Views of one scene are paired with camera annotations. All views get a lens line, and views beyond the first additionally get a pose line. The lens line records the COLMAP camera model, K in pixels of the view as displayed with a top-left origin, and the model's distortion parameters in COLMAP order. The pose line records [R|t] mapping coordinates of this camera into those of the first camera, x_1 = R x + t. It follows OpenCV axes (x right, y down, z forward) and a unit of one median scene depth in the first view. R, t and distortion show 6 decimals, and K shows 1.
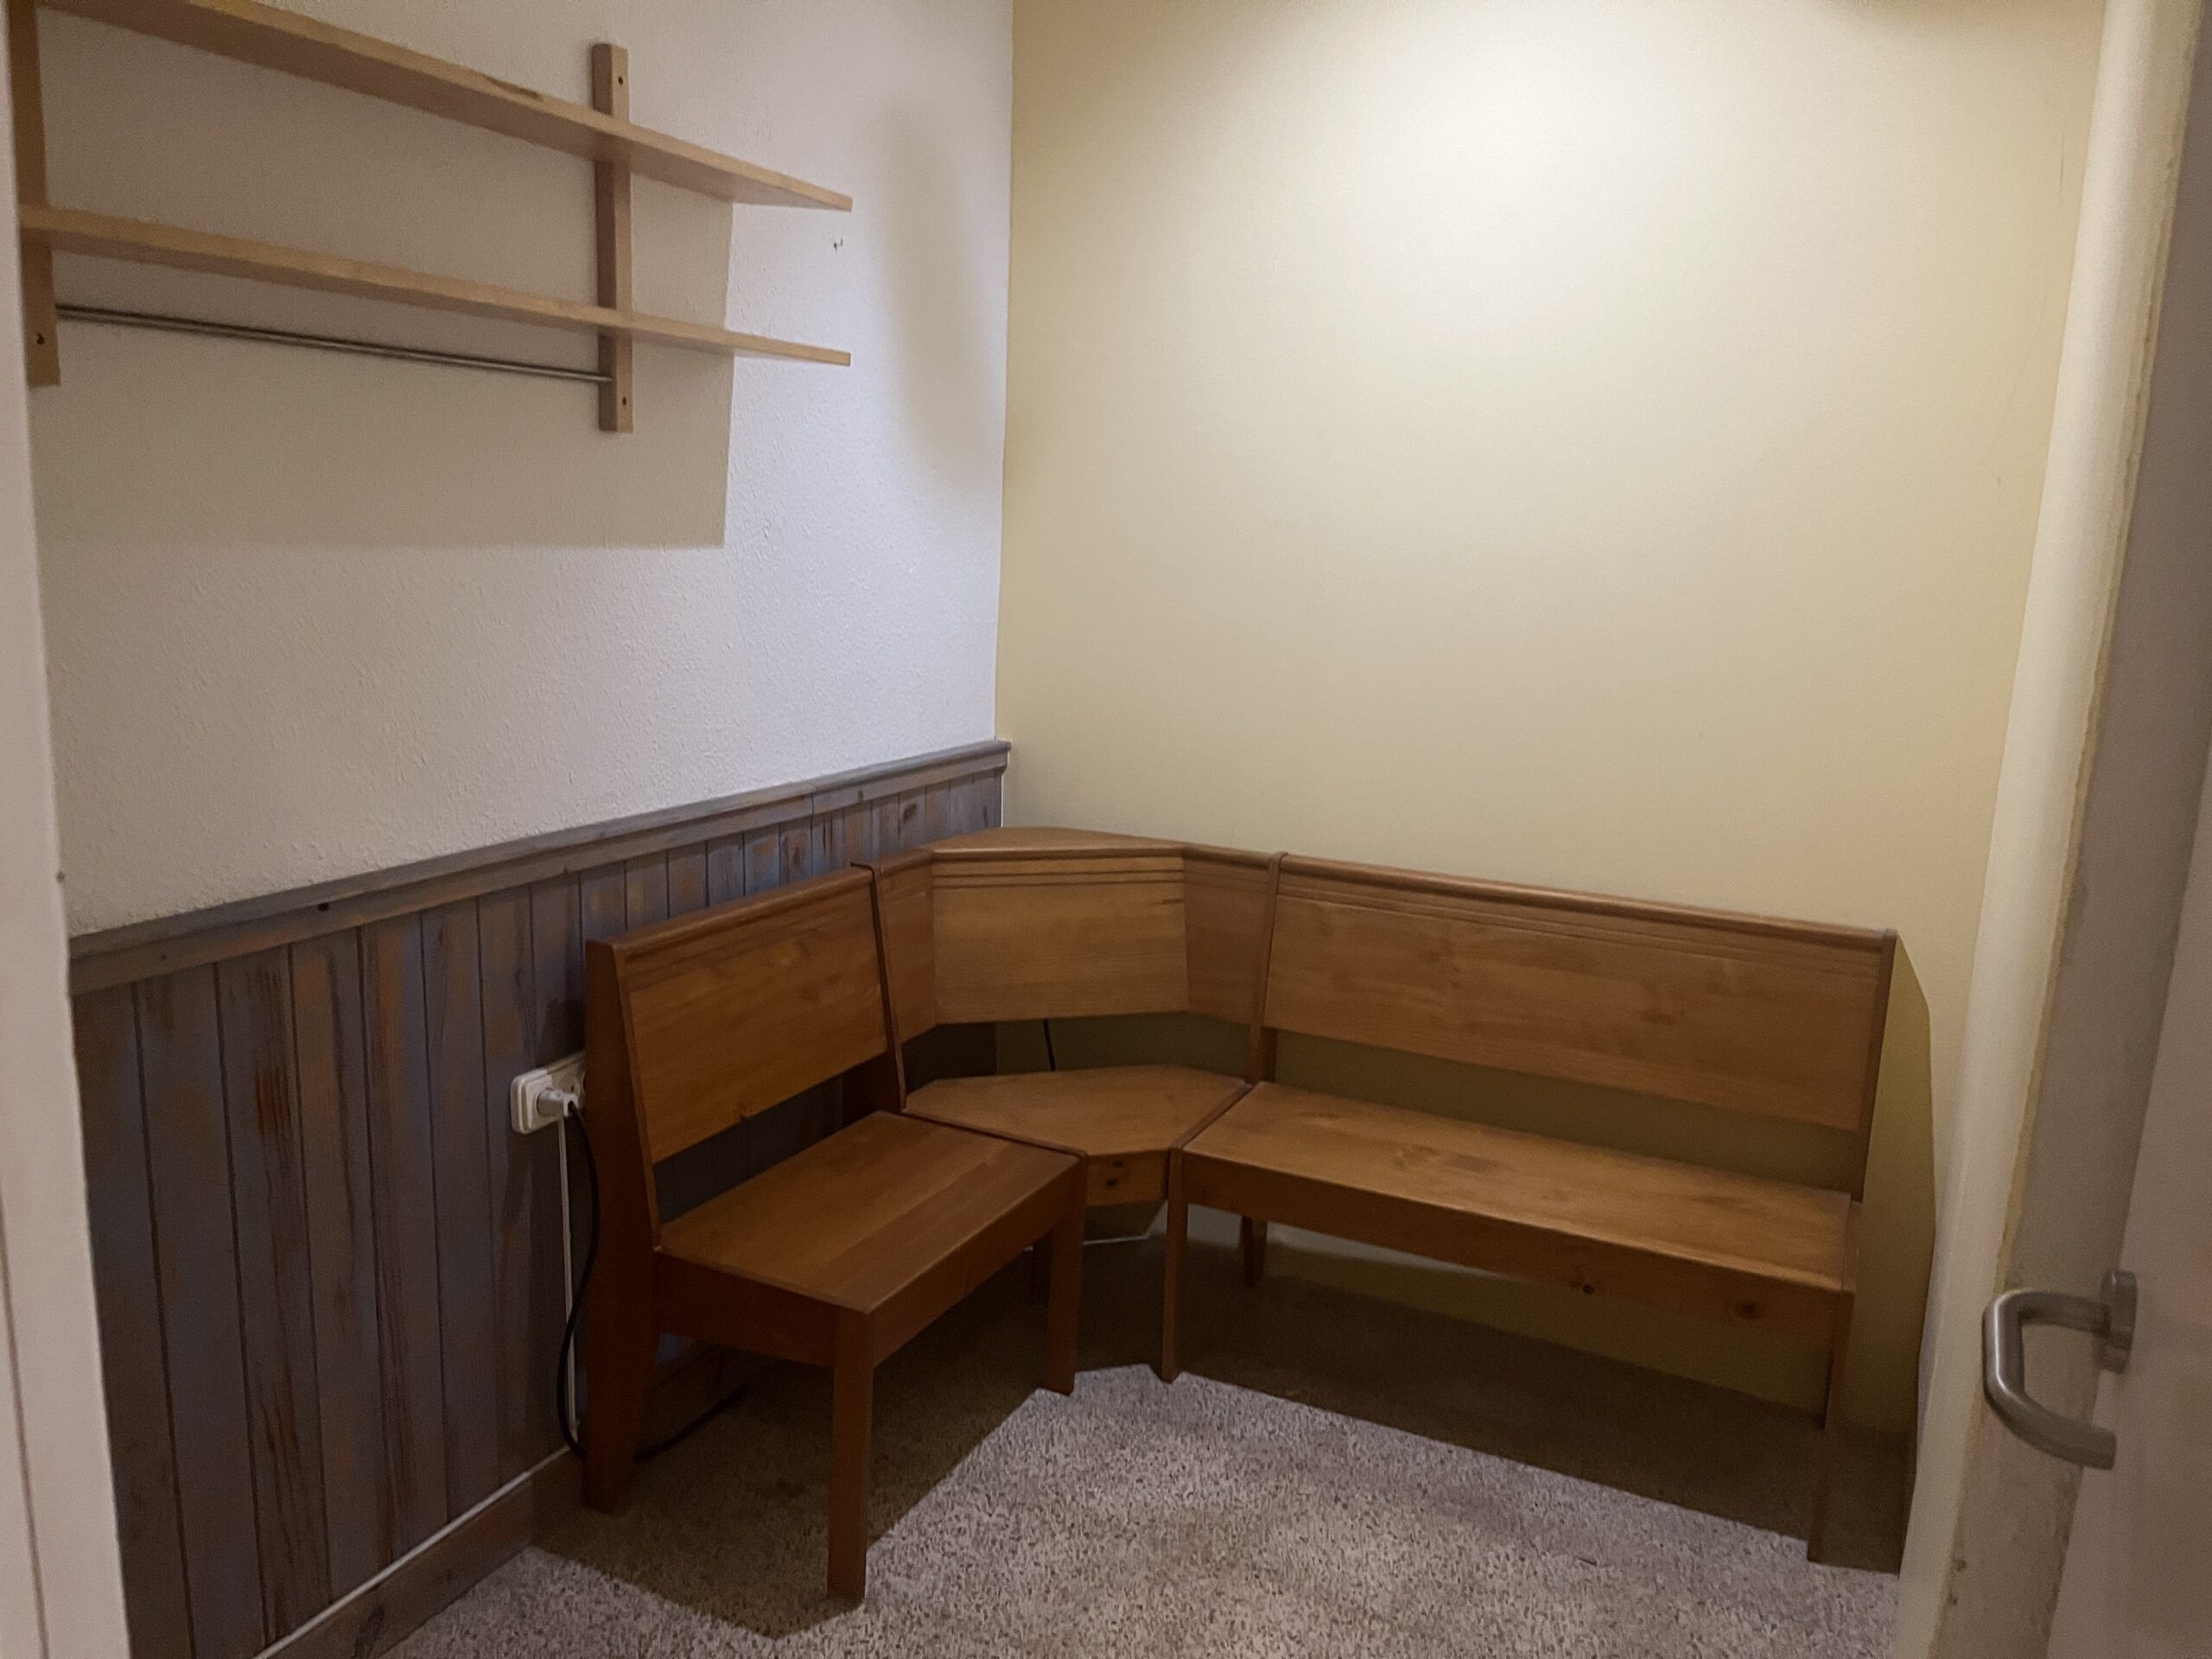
lens RADIAL K [[1675.3, 0, 1101.1], [0, 1675.3, 828.2], [0, 0, 1]] dist [0.056234, -0.075762]
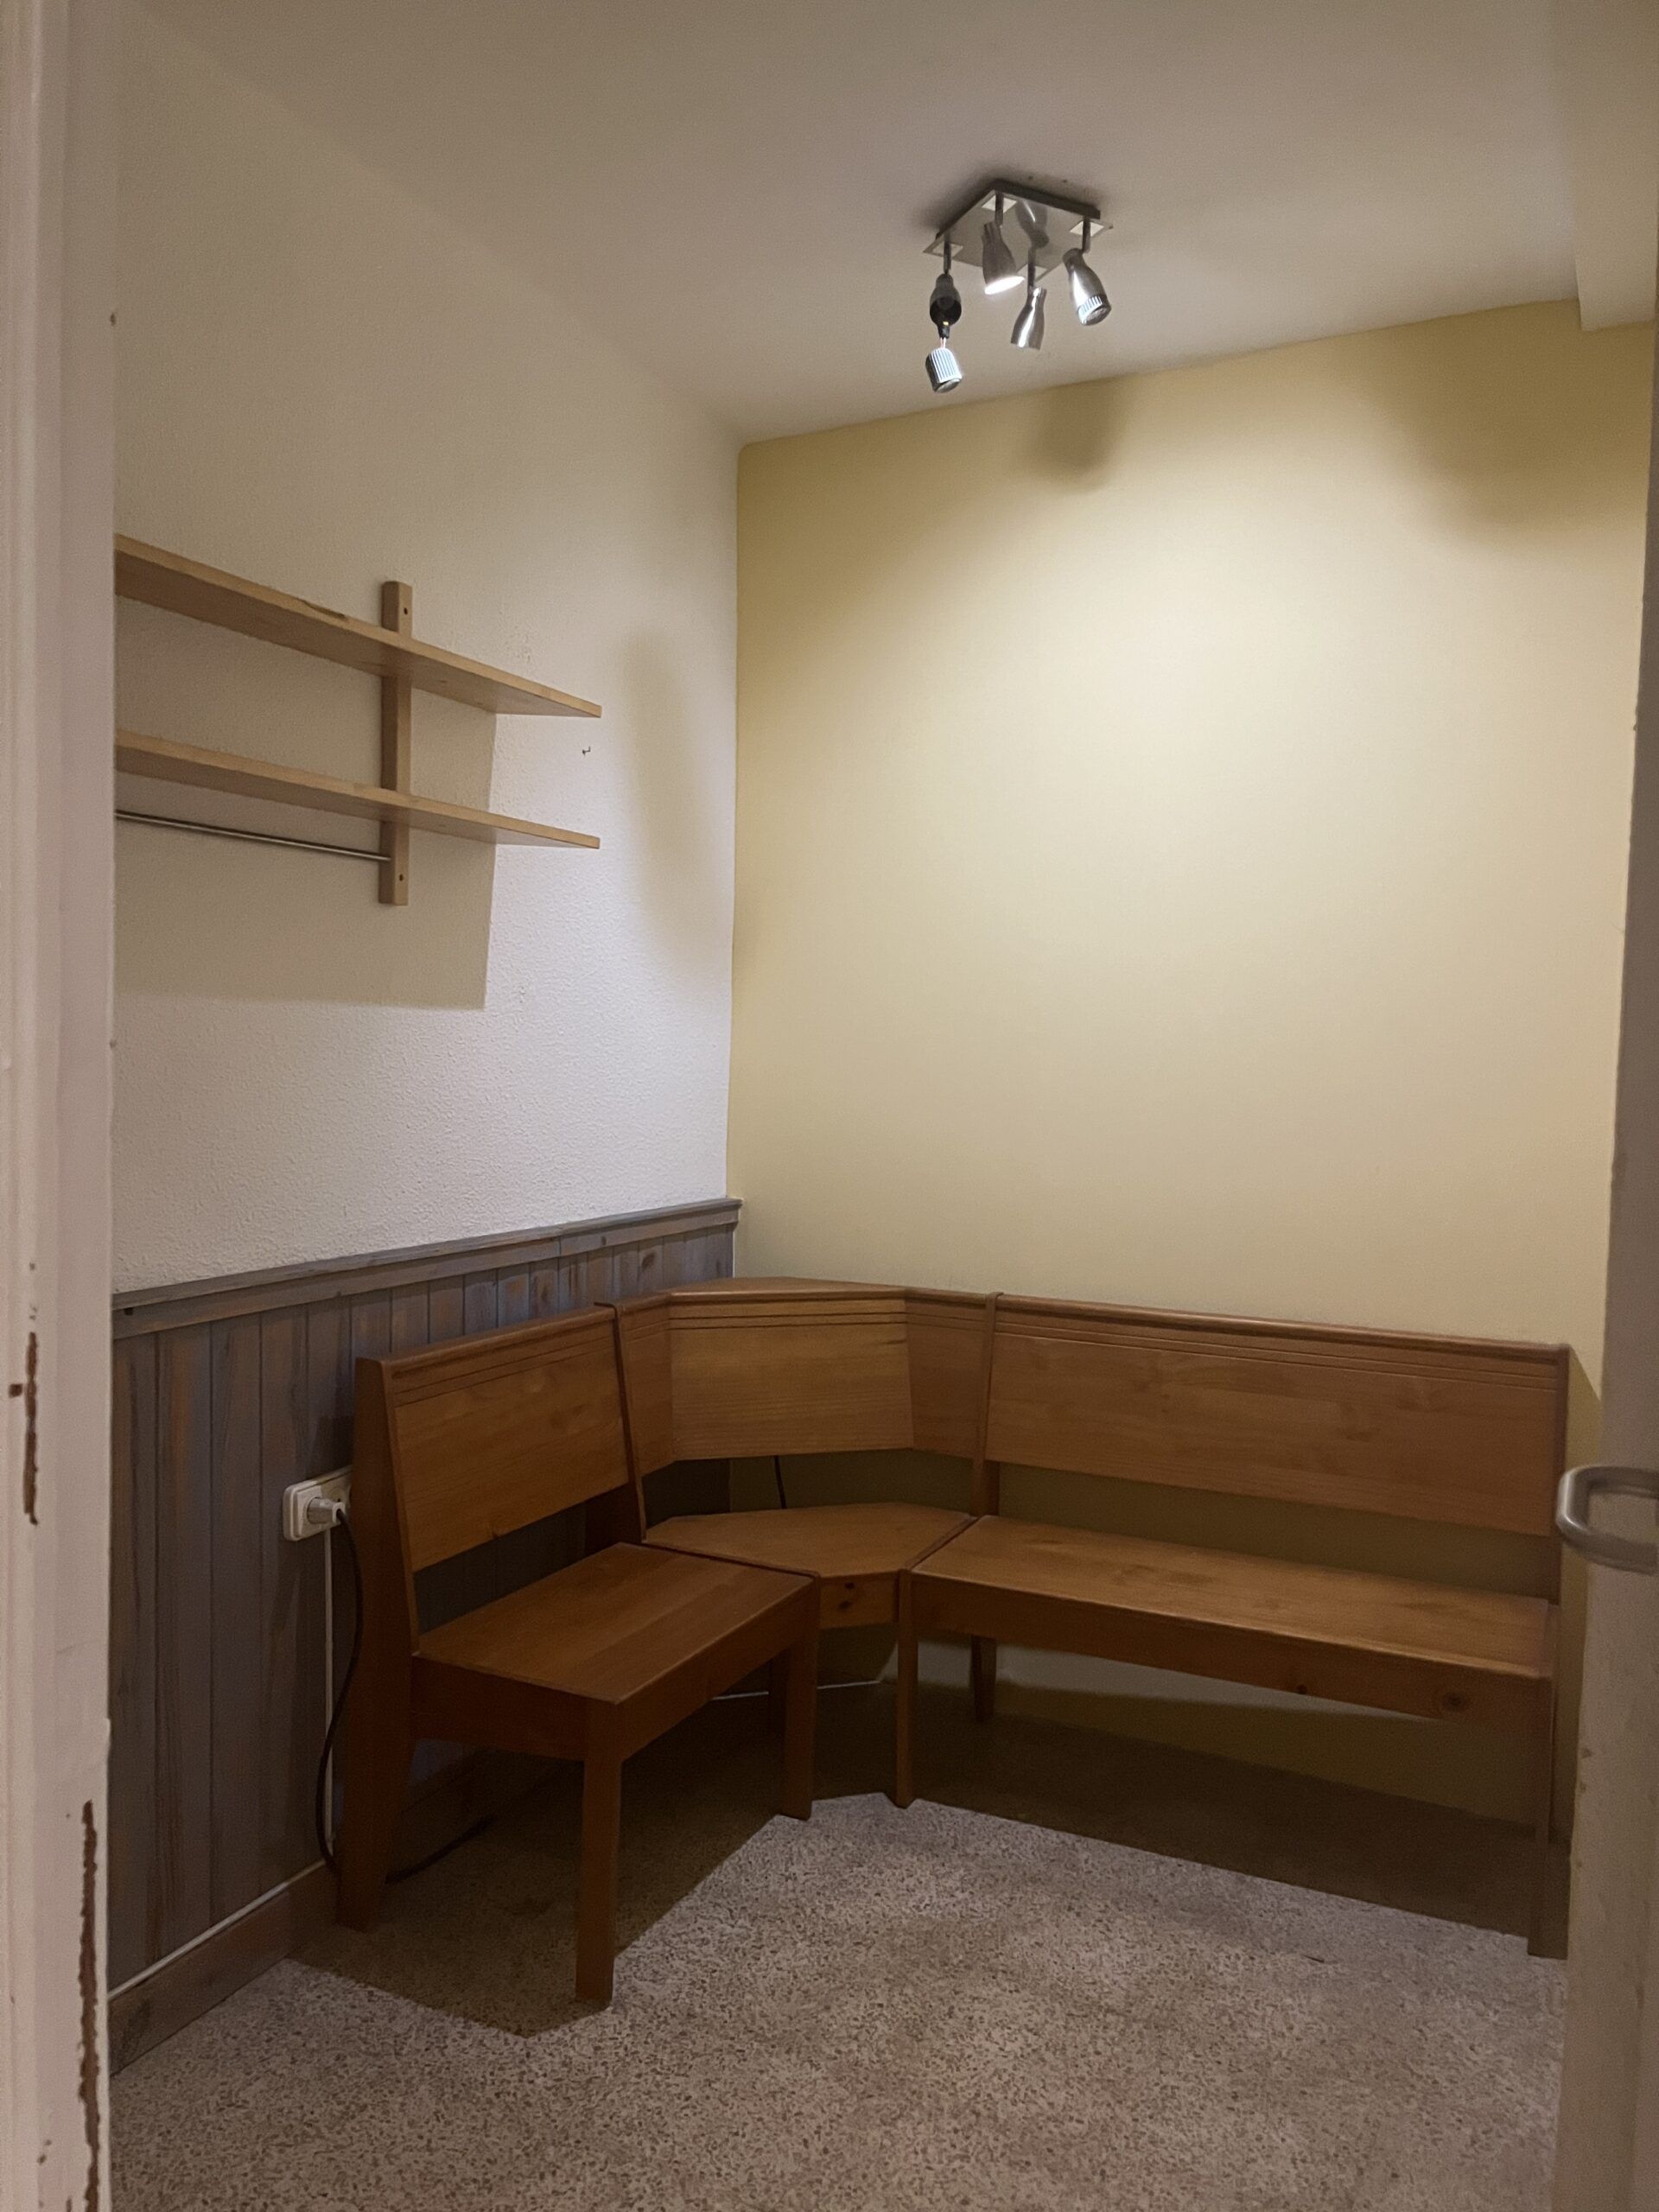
lens RADIAL K [[1675.3, 0, 829.2], [0, 1675.3, 1104.9], [0, 0, 1]] dist [0.056234, -0.075762]
pose [[0.999825, -0.017754, 0.005893, -0.004257], [0.018437, 0.988515, -0.149994, 0.069046], [-0.003162, 0.150076, 0.988669, -0.091948]]
